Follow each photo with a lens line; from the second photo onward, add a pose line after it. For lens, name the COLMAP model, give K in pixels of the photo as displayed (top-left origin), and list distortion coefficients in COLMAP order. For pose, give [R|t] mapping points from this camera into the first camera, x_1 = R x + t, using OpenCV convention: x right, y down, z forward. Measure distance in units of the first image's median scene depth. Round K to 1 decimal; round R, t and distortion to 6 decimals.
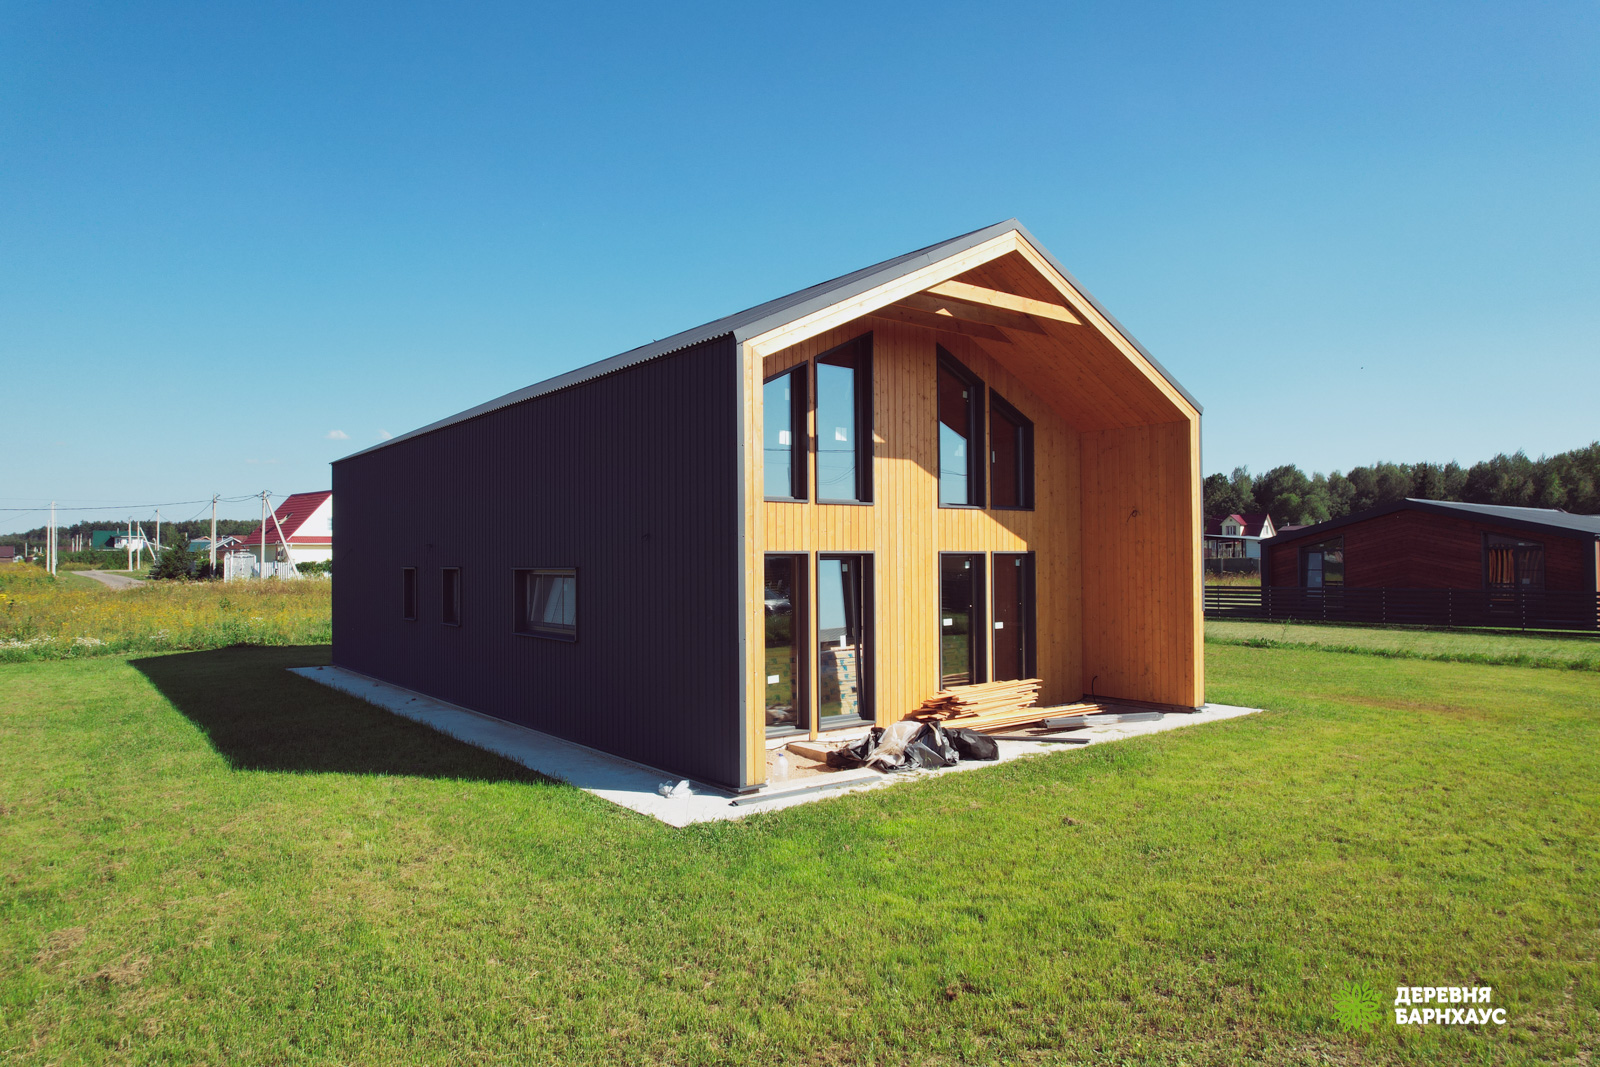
lens RADIAL K [[1020.9, 0, 800.0], [0, 1020.9, 533.5], [0, 0, 1]] dist [-0.093357, 0.065541]
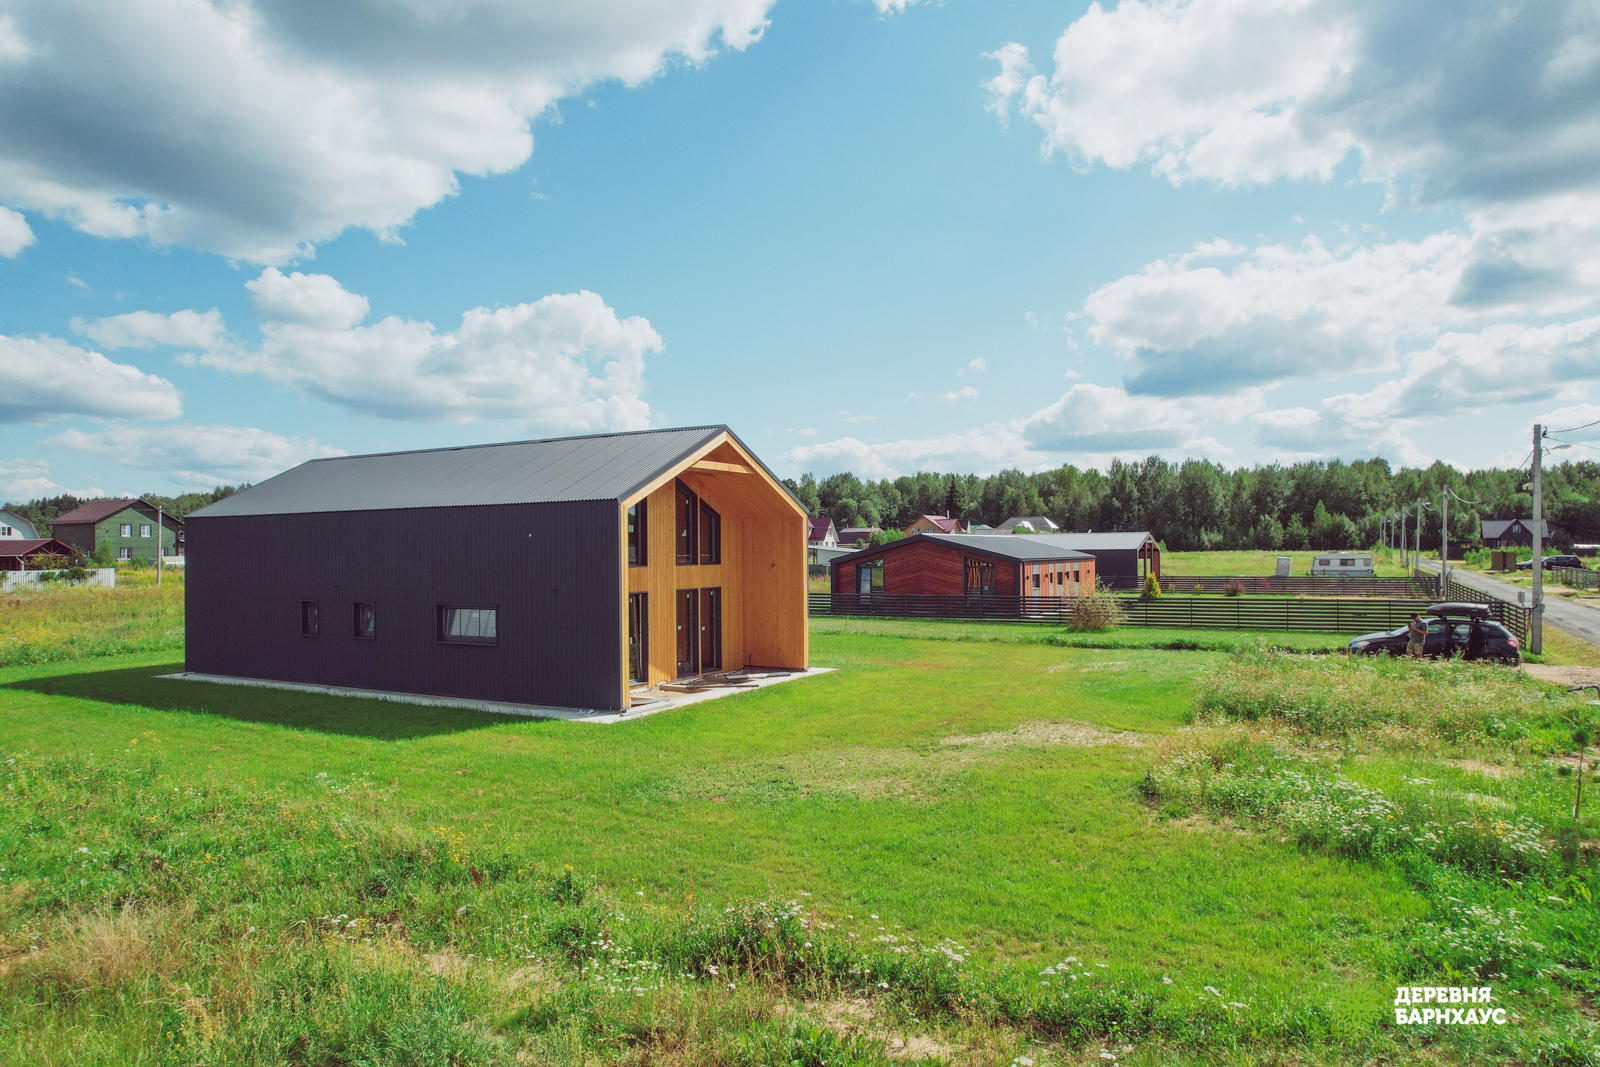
lens RADIAL K [[1017.6, 0, 800.0], [0, 1017.6, 533.5], [0, 0, 1]] dist [-0.028119, 0.003346]
pose [[0.917735, 0.003201, 0.397180, -0.370433], [-0.006065, 0.999964, 0.005955, -0.091521], [-0.397147, -0.007874, 0.917721, -0.740782]]
